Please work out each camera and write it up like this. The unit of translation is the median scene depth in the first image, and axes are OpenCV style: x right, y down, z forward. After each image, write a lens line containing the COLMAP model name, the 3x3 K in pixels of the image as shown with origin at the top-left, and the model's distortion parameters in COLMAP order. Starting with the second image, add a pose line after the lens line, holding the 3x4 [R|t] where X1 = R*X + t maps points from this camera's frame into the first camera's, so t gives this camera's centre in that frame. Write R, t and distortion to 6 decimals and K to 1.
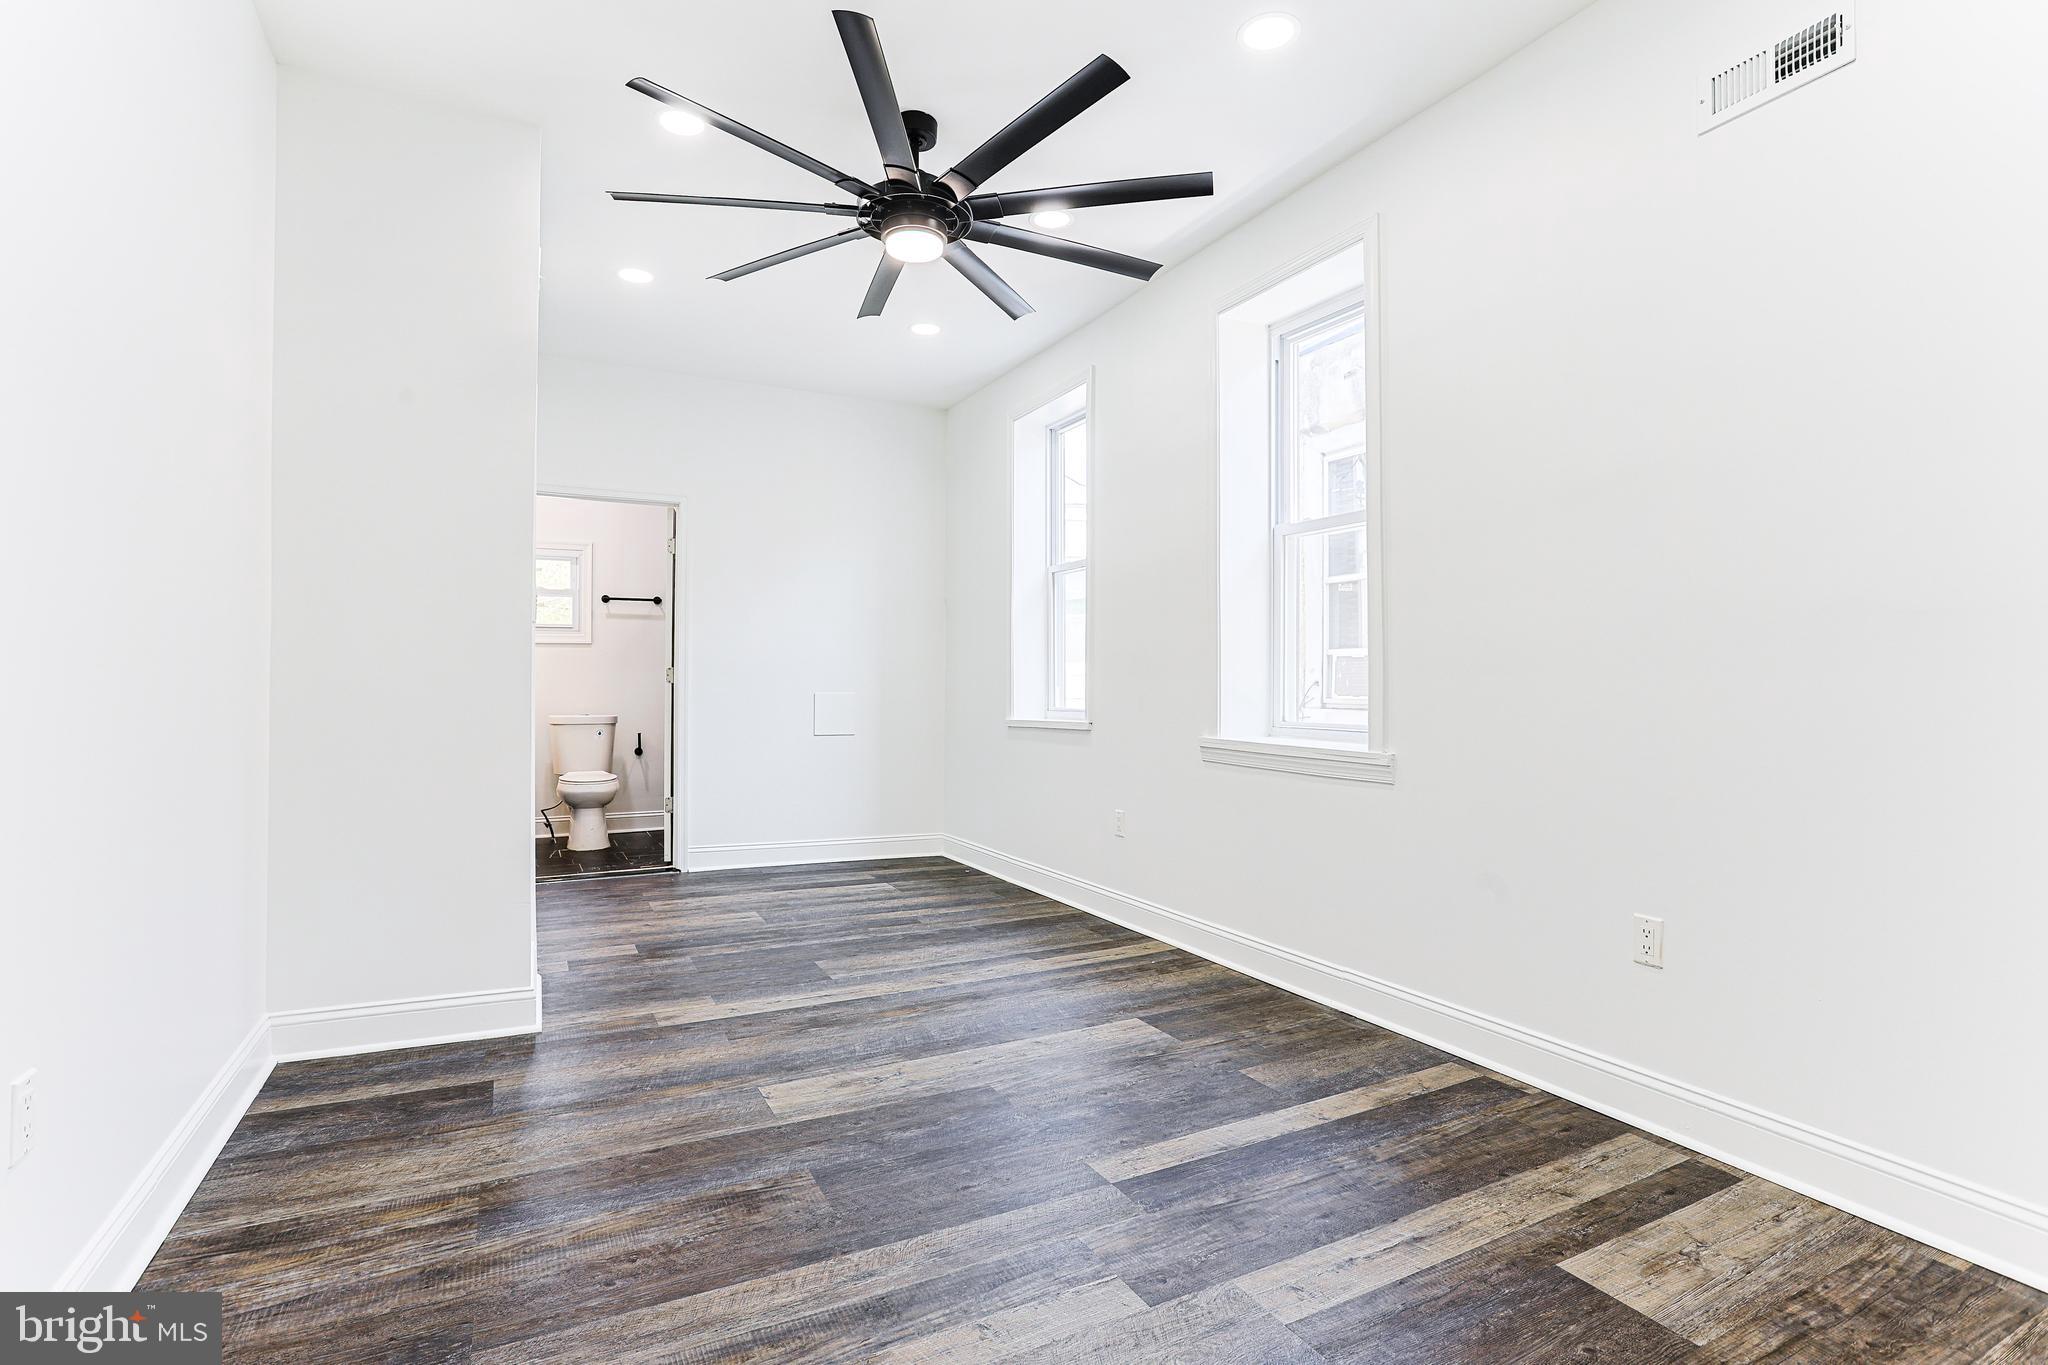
lens RADIAL K [[963.3, 0, 1024.0], [0, 963.3, 682.5], [0, 0, 1]] dist [-0.032666, -0.000199]
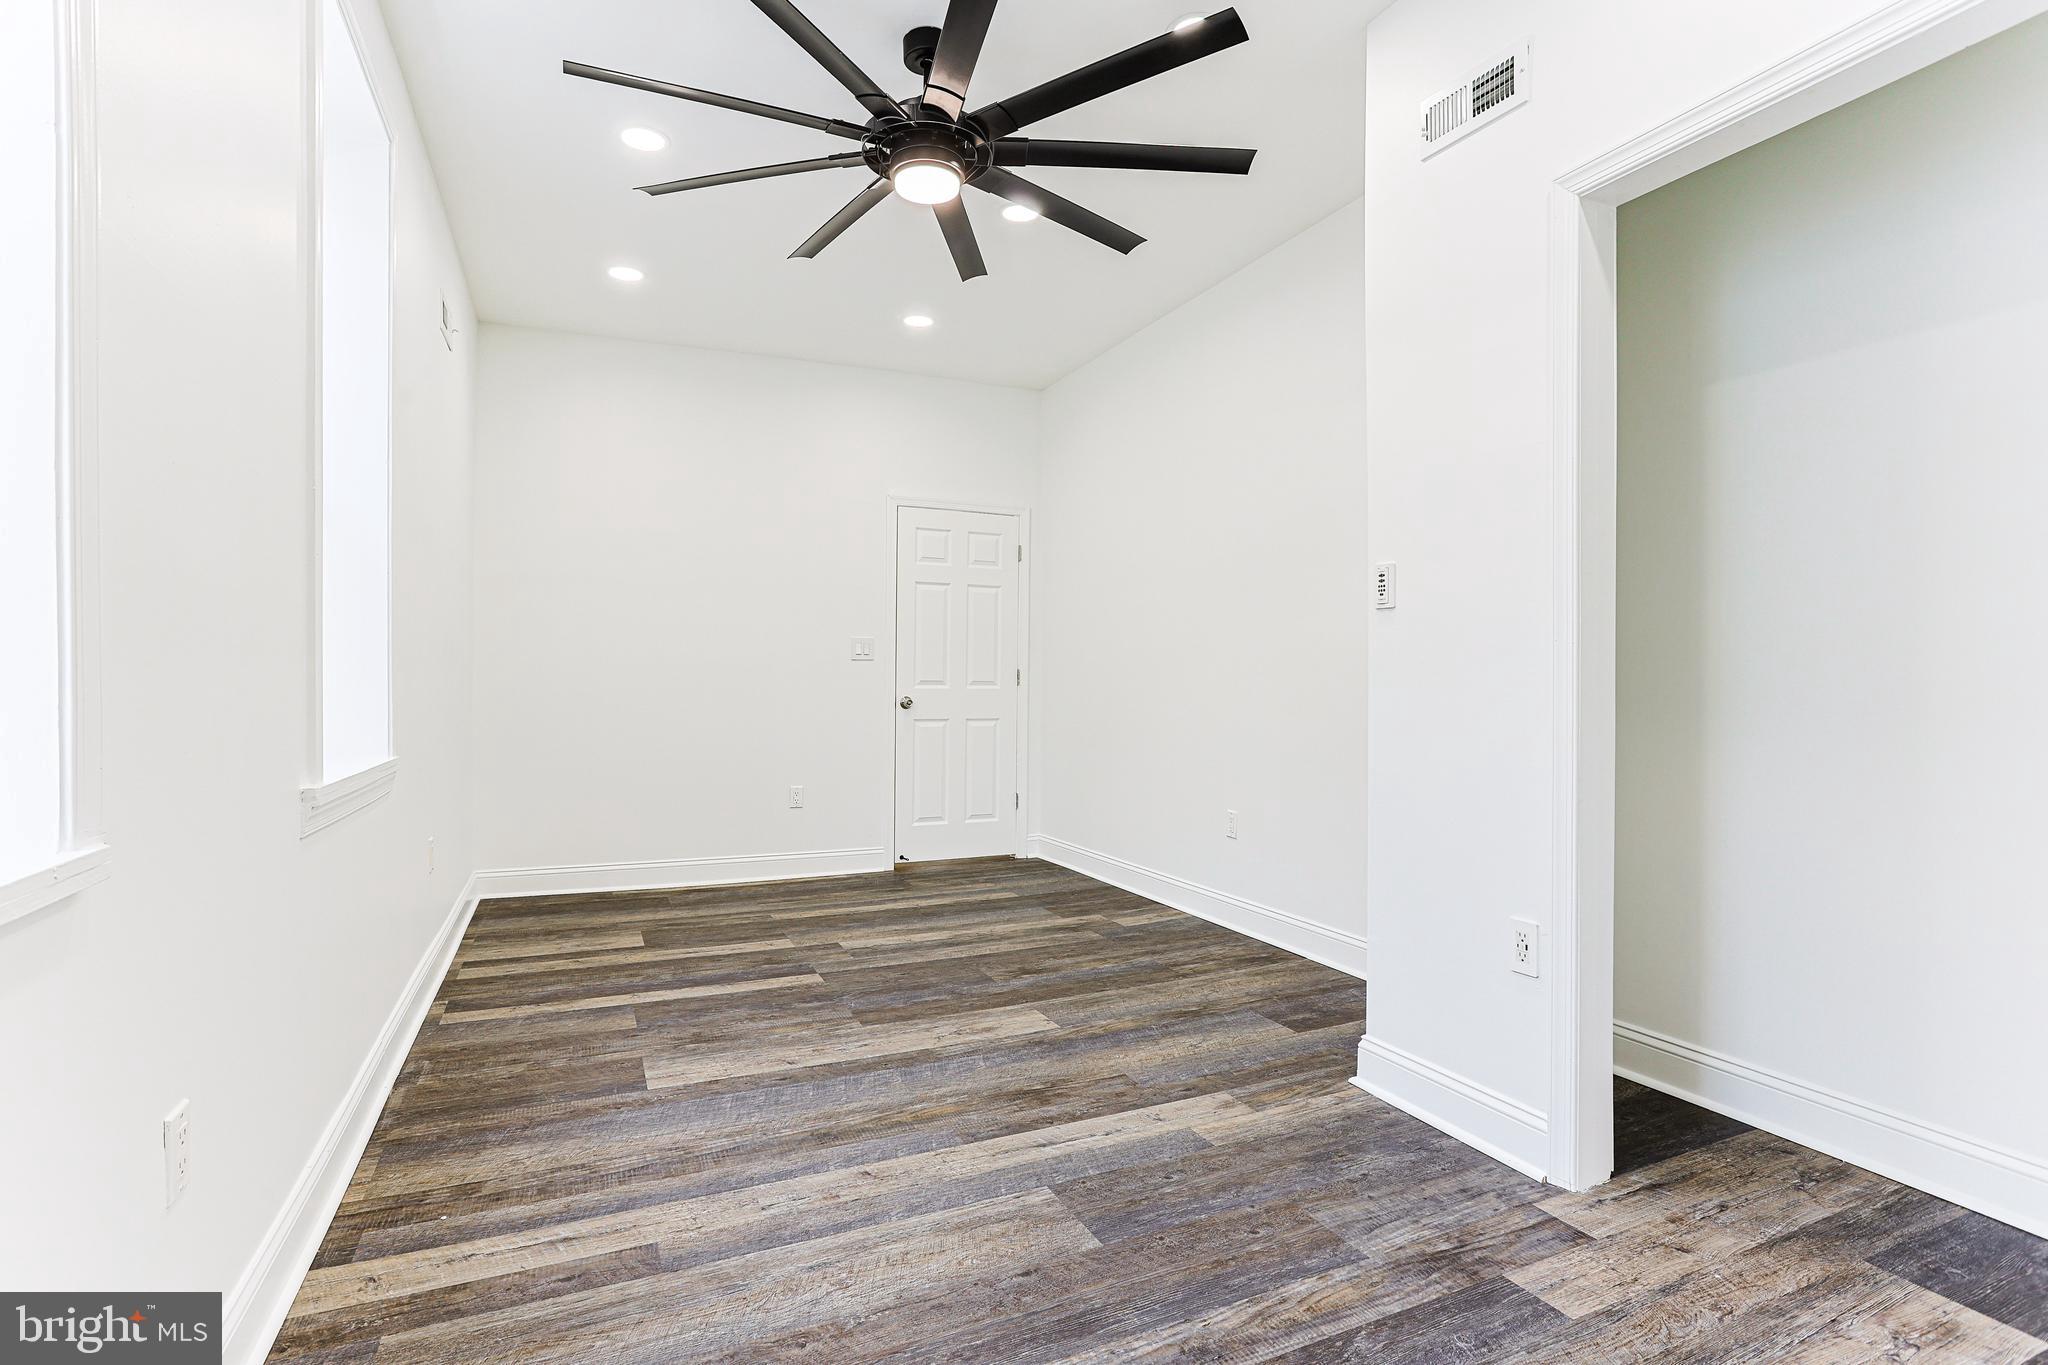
lens RADIAL K [[963.3, 0, 1024.0], [0, 963.3, 682.5], [0, 0, 1]] dist [-0.032666, -0.000199]
pose [[-0.998462, -0.003535, 0.055337, -0.279410], [-0.003538, 0.999994, 0.000052, 0.003160], [-0.055336, -0.000144, -0.998468, 2.039190]]
